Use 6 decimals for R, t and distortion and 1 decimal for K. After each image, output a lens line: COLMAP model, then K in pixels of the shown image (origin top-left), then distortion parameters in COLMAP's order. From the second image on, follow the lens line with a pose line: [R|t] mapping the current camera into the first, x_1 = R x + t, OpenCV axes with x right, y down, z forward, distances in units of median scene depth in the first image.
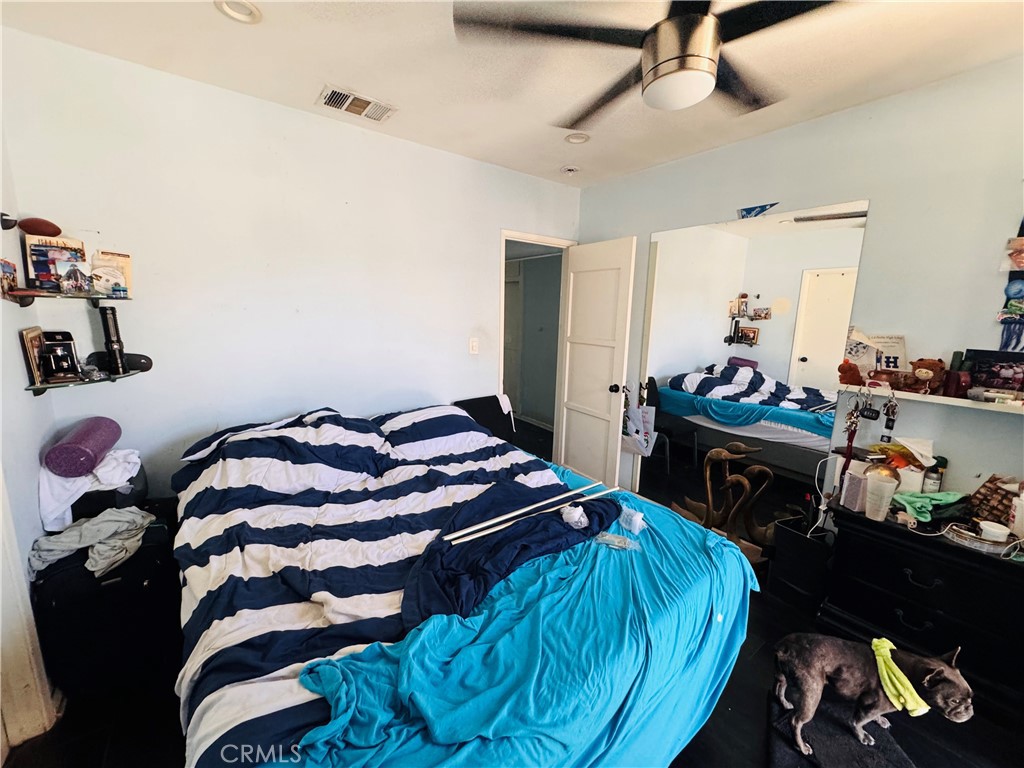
lens RADIAL K [[410.7, 0, 512.2], [0, 410.7, 380.9], [0, 0, 1]] dist [0.001784, 0.000257]
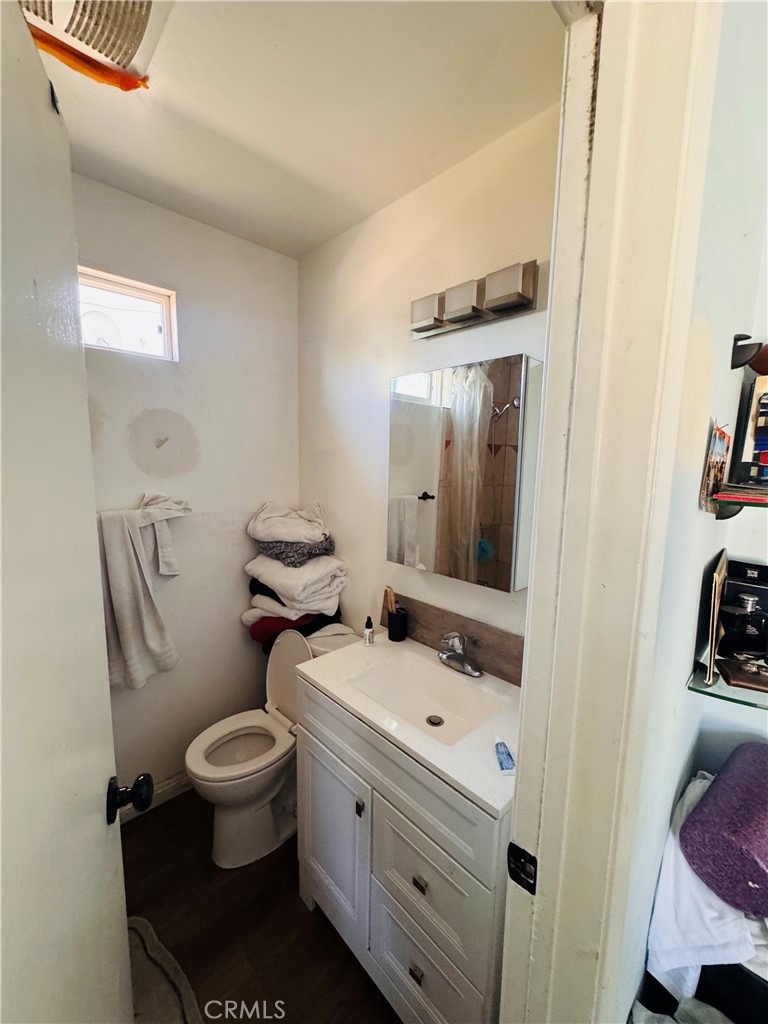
lens RADIAL K [[410.7, 0, 384.6], [0, 410.7, 511.7], [0, 0, 1]] dist [0.001784, 0.000257]
pose [[0.134314, 0.119115, -0.983754, -0.720878], [-0.184512, 0.978394, 0.093274, -0.154420], [0.973609, 0.168986, 0.153390, 0.501198]]
